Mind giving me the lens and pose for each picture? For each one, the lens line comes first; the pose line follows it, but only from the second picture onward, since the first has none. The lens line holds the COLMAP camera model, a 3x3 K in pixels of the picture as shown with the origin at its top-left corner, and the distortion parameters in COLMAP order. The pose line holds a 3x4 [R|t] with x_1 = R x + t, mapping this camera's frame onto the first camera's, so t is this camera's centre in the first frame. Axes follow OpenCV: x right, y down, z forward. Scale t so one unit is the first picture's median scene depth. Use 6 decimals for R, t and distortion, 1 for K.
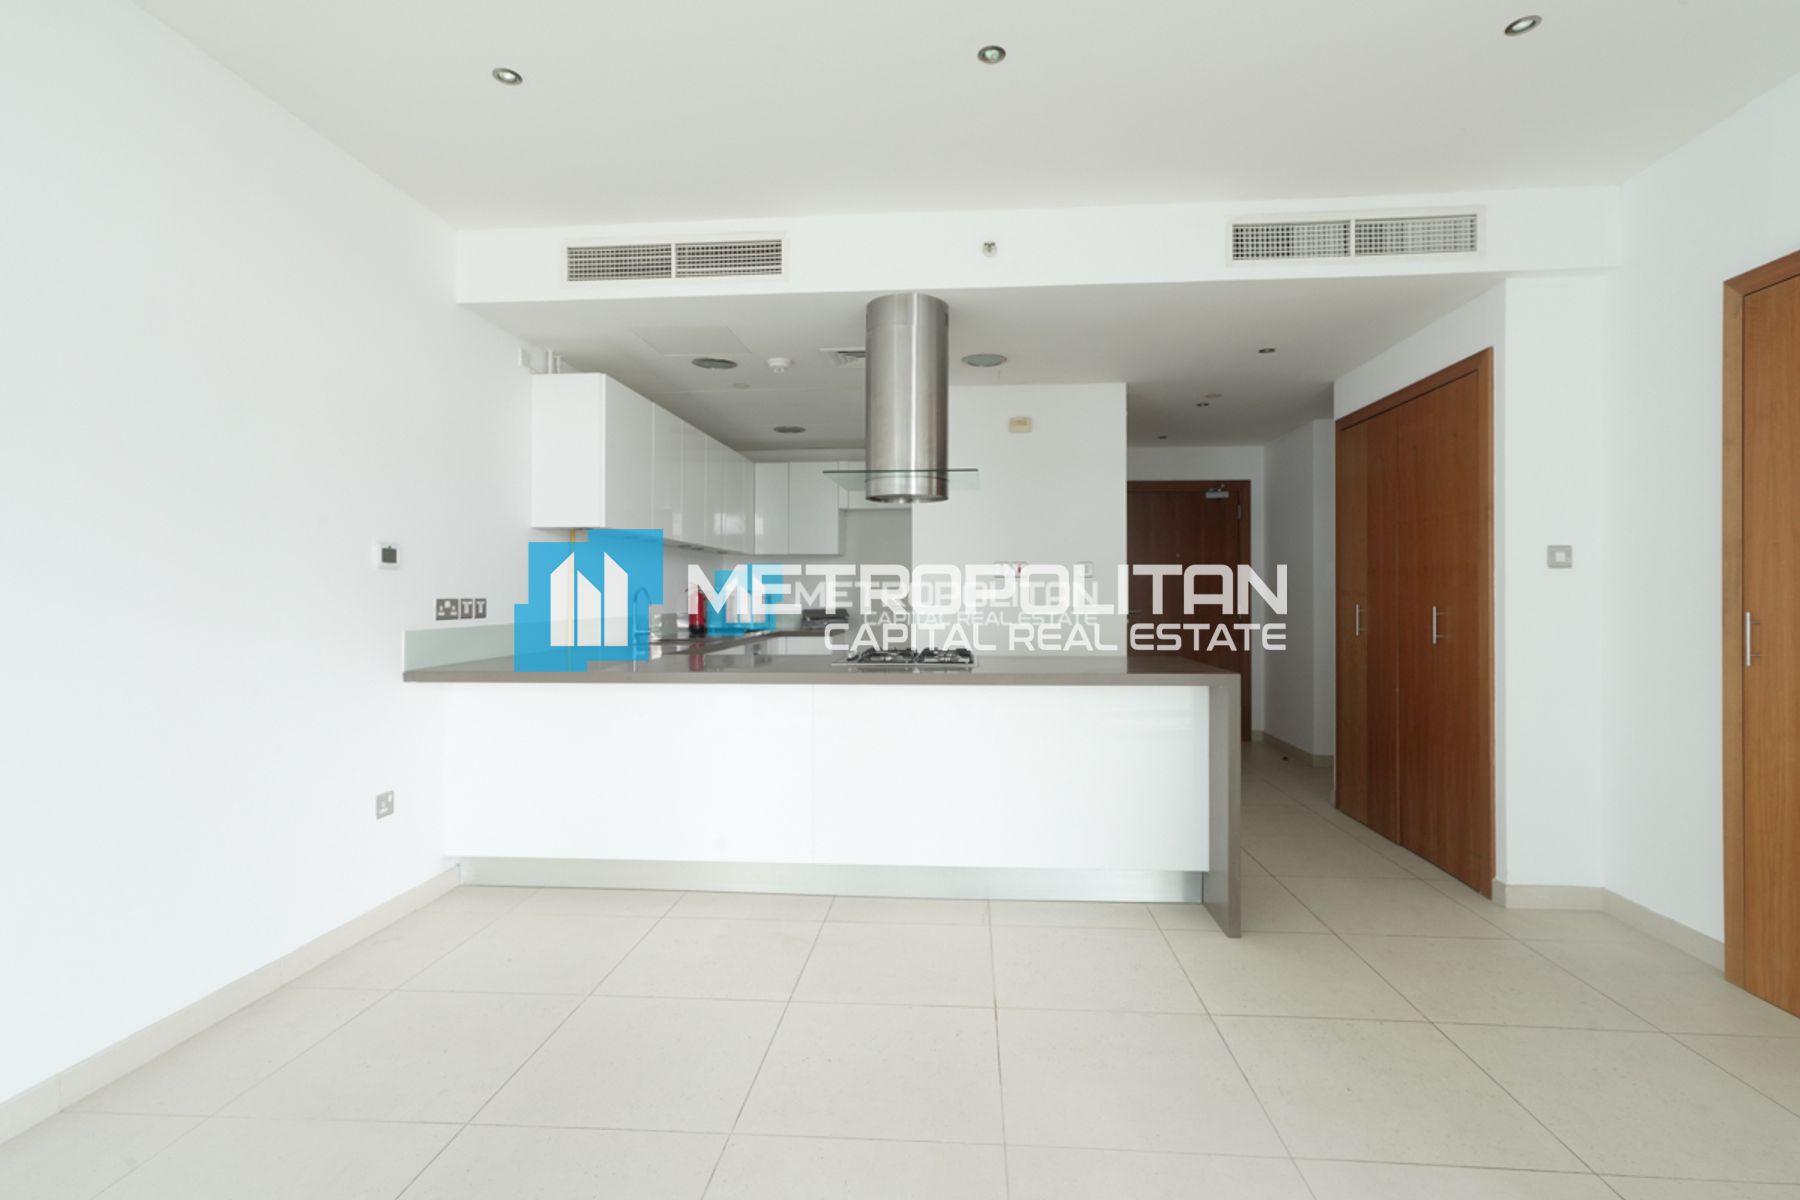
lens RADIAL K [[836.4, 0, 899.0], [0, 836.4, 603.3], [0, 0, 1]] dist [0.002228, 0.000794]
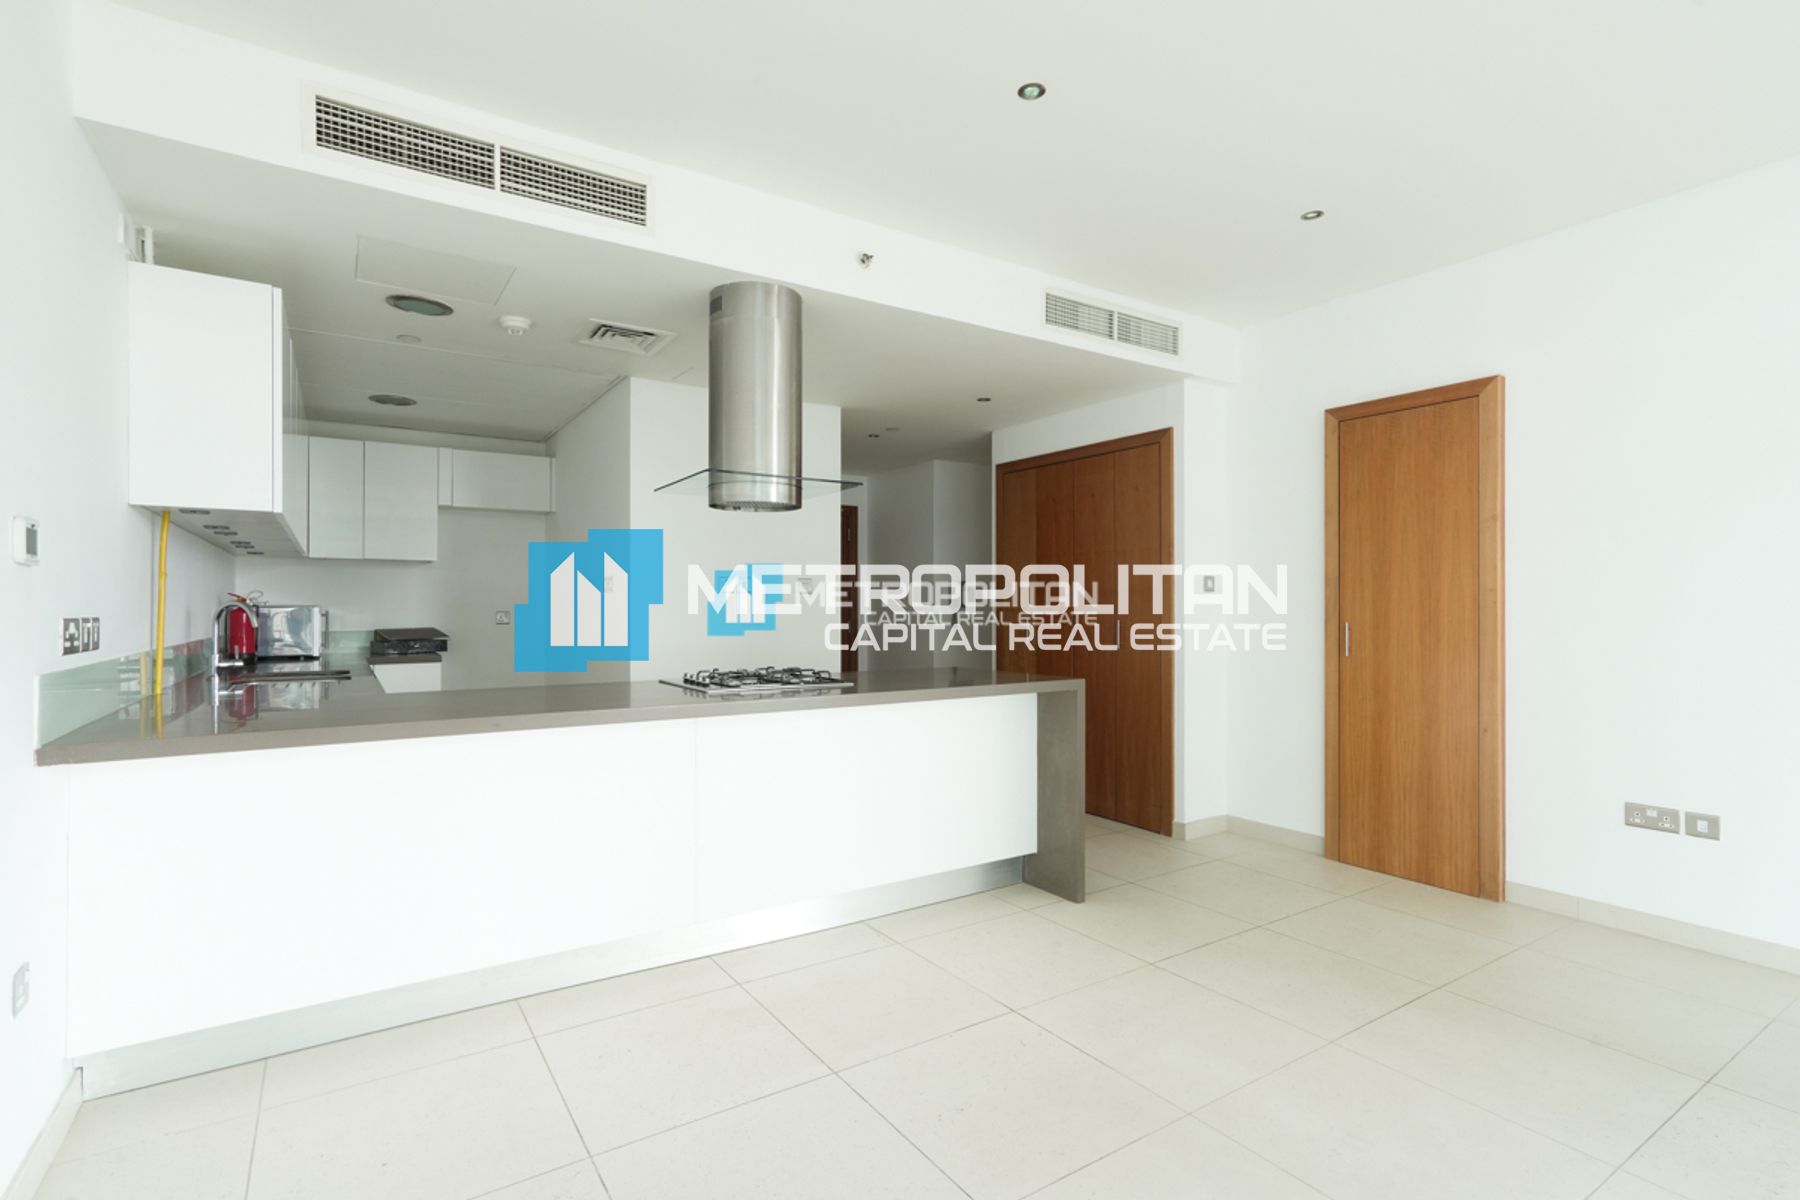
lens RADIAL K [[832.7, 0, 900.5], [0, 832.7, 621.3], [0, 0, 1]] dist [-0.052015, 0.044774]
pose [[0.800521, -0.007527, 0.599258, -0.431290], [0.005401, 0.999971, 0.005346, -0.003267], [-0.599281, -0.001043, 0.800538, 0.192988]]
